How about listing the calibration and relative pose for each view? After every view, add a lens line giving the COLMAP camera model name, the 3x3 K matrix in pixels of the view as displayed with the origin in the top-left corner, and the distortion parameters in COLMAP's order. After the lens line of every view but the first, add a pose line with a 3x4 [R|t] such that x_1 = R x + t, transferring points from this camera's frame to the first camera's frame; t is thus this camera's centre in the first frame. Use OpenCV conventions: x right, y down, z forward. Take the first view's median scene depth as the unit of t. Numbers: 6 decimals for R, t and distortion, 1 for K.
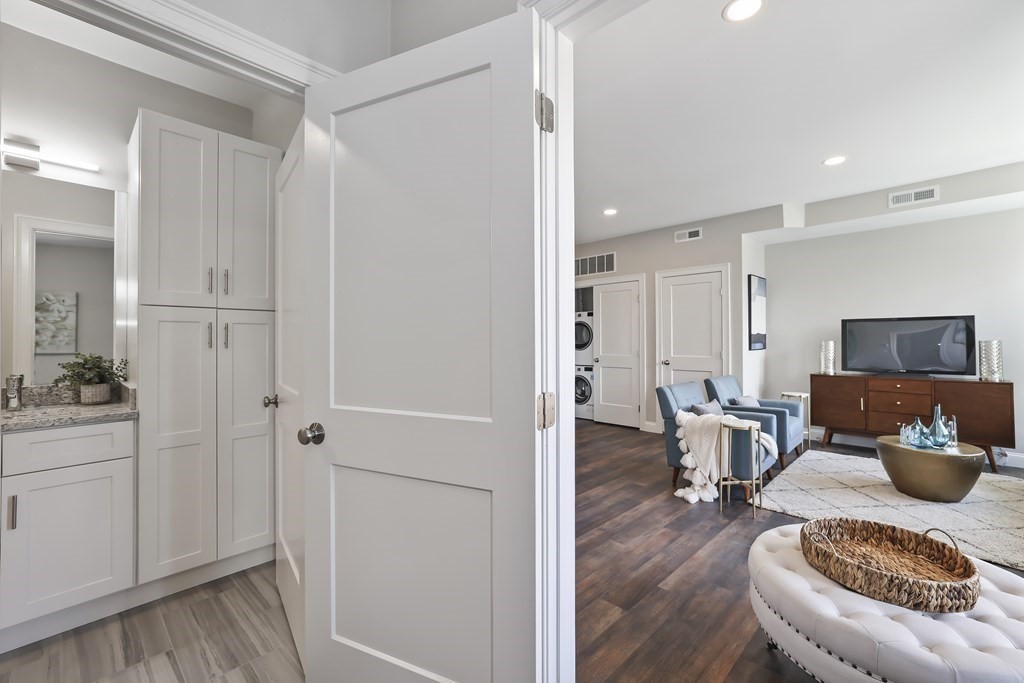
lens RADIAL K [[440.2, 0, 522.2], [0, 440.2, 340.5], [0, 0, 1]] dist [-0.029093, 0.014884]
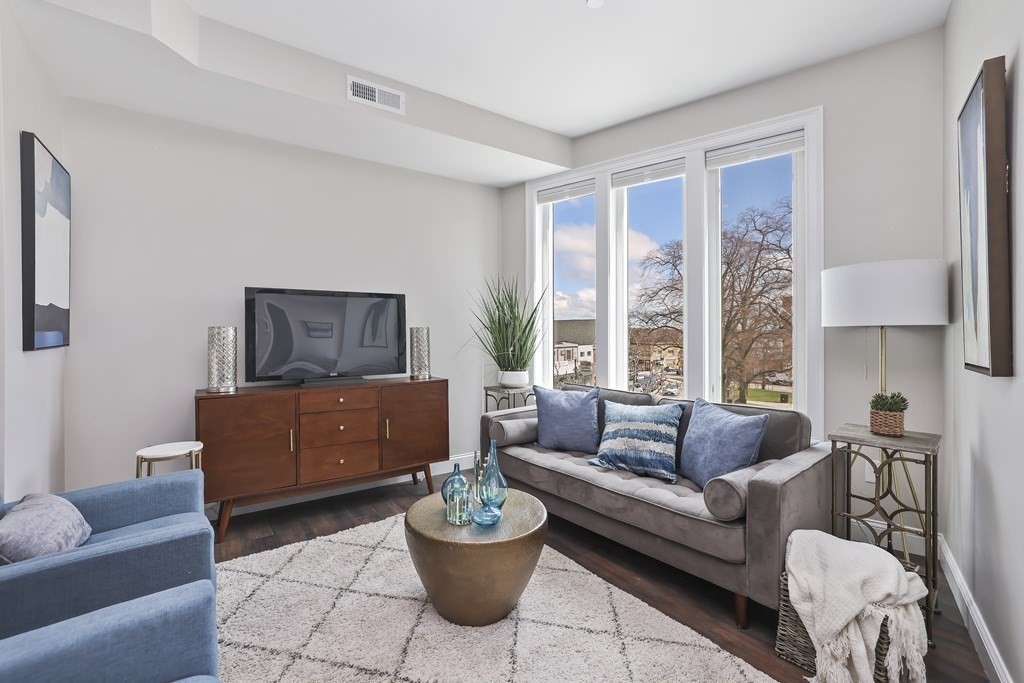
lens RADIAL K [[440.2, 0, 500.2], [0, 440.2, 338.3], [0, 0, 1]] dist [-0.029093, 0.014884]
pose [[0.186897, -0.009846, 0.982330, 0.298523], [0.000668, 0.999951, 0.009895, 0.010651], [-0.982379, -0.001193, 0.186894, 0.667093]]
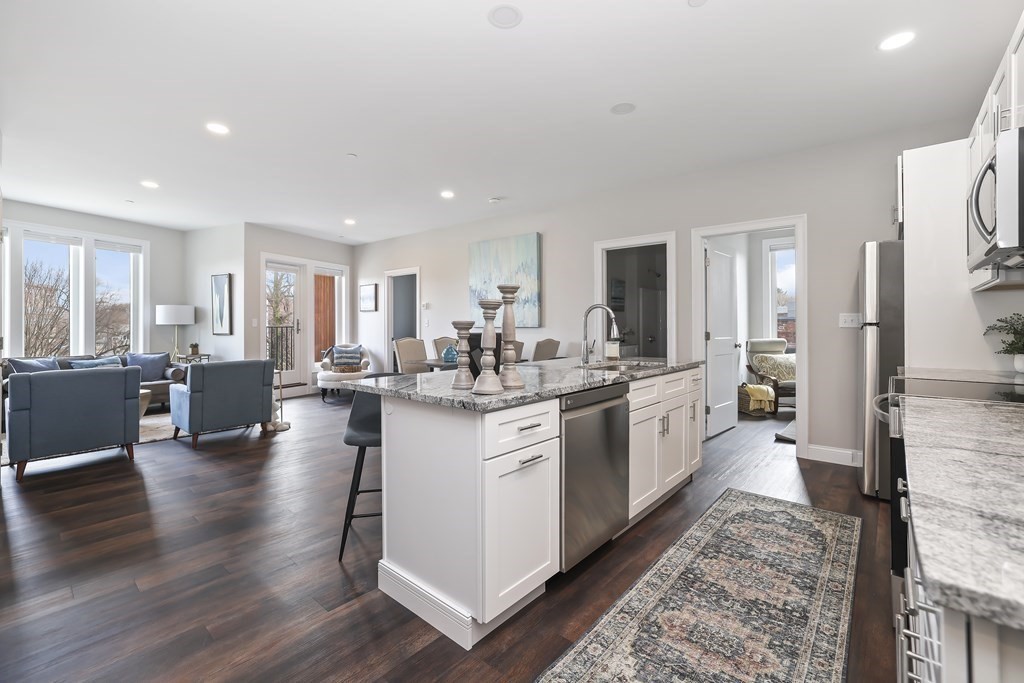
lens RADIAL K [[440.2, 0, 512.8], [0, 440.2, 325.5], [0, 0, 1]] dist [-0.029093, 0.014884]
pose [[-0.999013, 0.003384, -0.044281, -0.254181], [0.003602, 0.999982, -0.004853, 0.017520], [0.044264, -0.005008, -0.999007, 1.917505]]
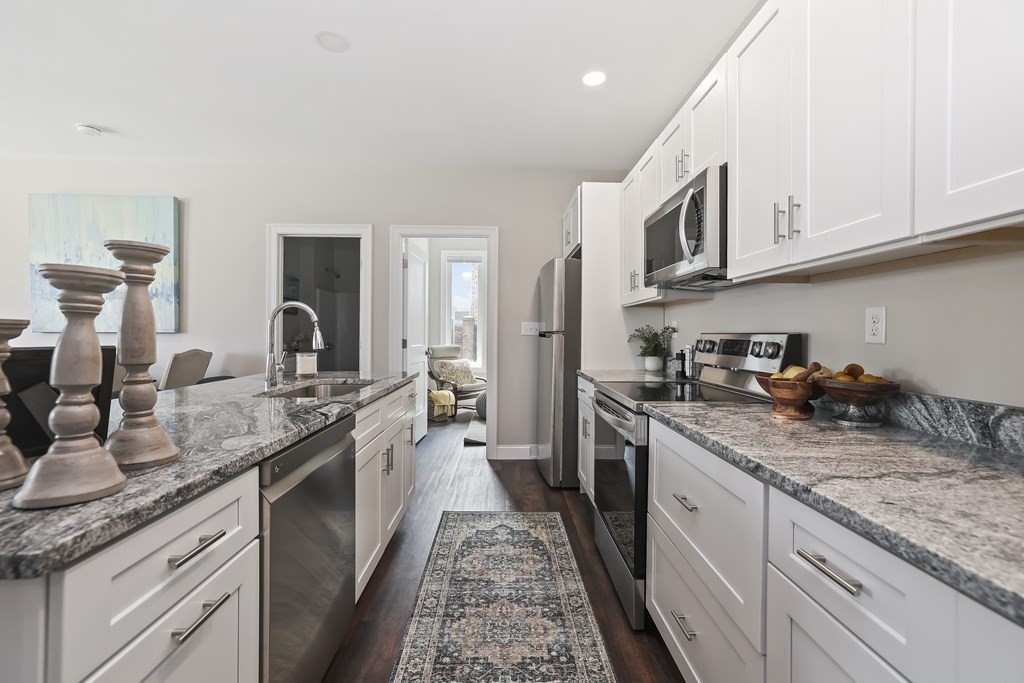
lens RADIAL K [[440.2, 0, 513.1], [0, 440.2, 333.1], [0, 0, 1]] dist [-0.029093, 0.014884]
pose [[-0.711359, -0.003056, -0.702823, -0.251828], [-0.003294, 0.999994, -0.001013, 0.016266], [0.702821, 0.001594, -0.711365, 1.755692]]
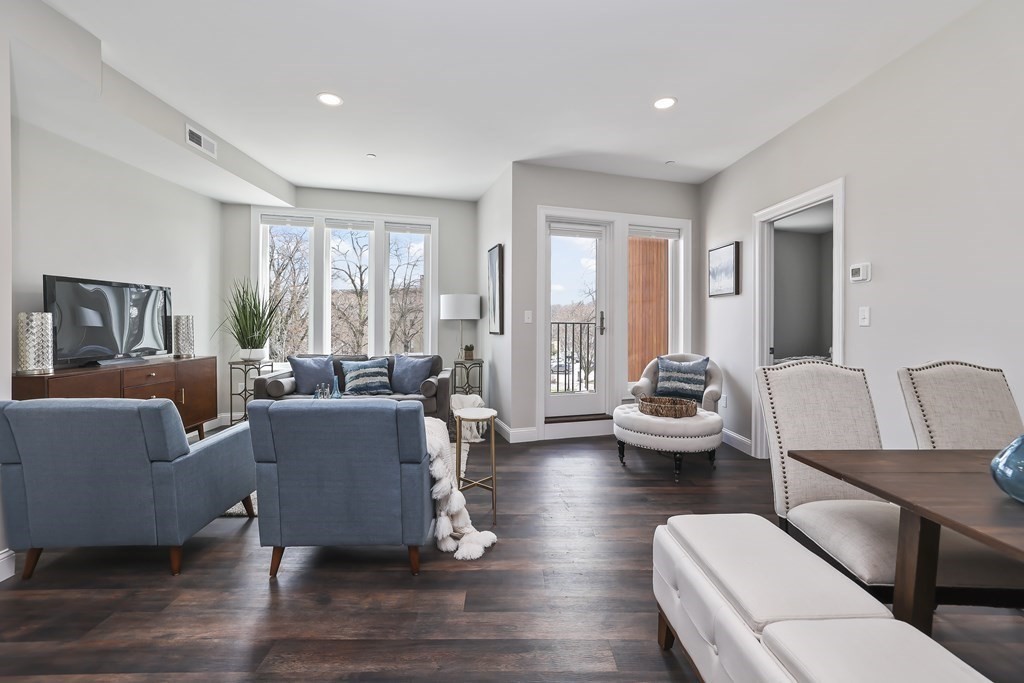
lens RADIAL K [[440.2, 0, 505.3], [0, 440.2, 324.7], [0, 0, 1]] dist [-0.029093, 0.014884]
pose [[-0.694916, -0.006263, 0.719064, -0.098909], [-0.006541, 0.999976, 0.002388, 0.013021], [-0.719061, -0.003044, -0.694940, 1.092497]]
